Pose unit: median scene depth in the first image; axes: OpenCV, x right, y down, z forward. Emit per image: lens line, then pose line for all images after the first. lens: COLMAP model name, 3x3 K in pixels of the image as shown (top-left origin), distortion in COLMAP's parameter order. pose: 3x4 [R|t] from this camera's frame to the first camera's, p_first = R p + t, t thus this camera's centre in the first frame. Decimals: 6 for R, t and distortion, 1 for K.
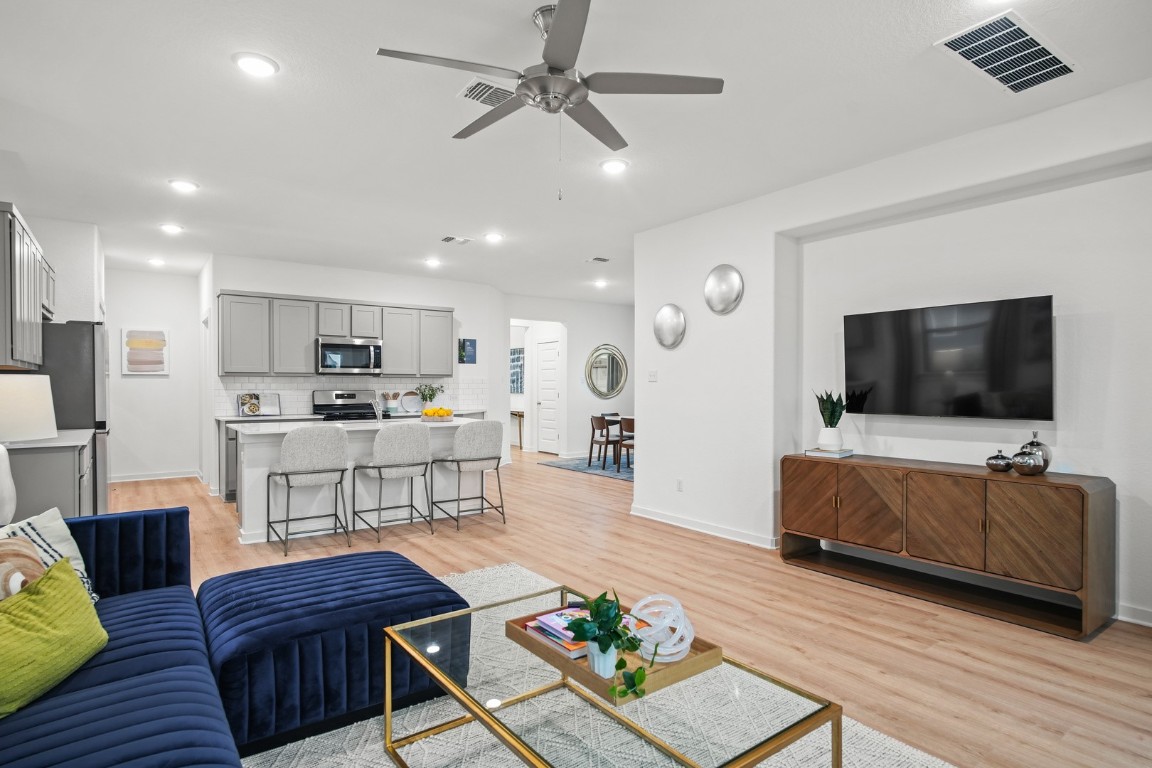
lens RADIAL K [[614.7, 0, 576.0], [0, 614.7, 384.0], [0, 0, 1]] dist [-0.001073, -0.000149]
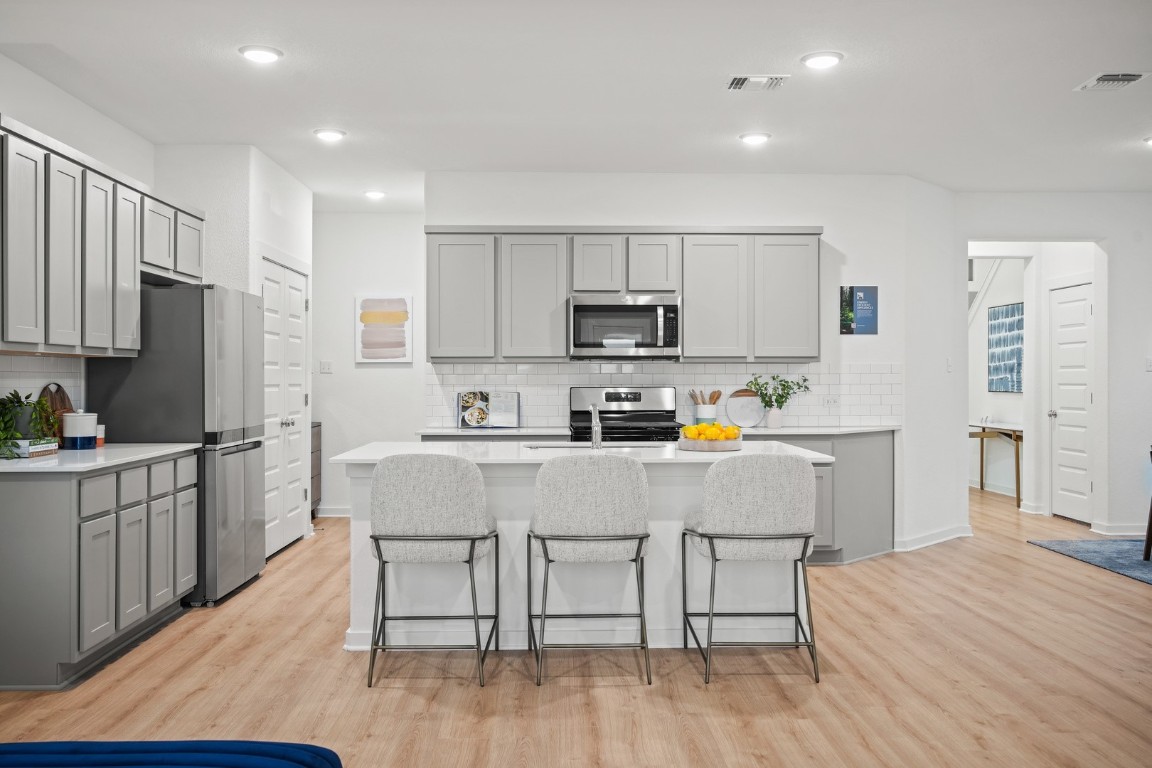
lens RADIAL K [[1004.8, 0, 576.3], [0, 1004.8, 372.3], [0, 0, 1]] dist [0.004807, 0.008982]
pose [[0.825118, -0.004289, -0.564944, 0.114988], [0.003056, 0.999990, -0.003128, -0.000134], [0.564952, 0.000855, 0.825123, 0.209776]]
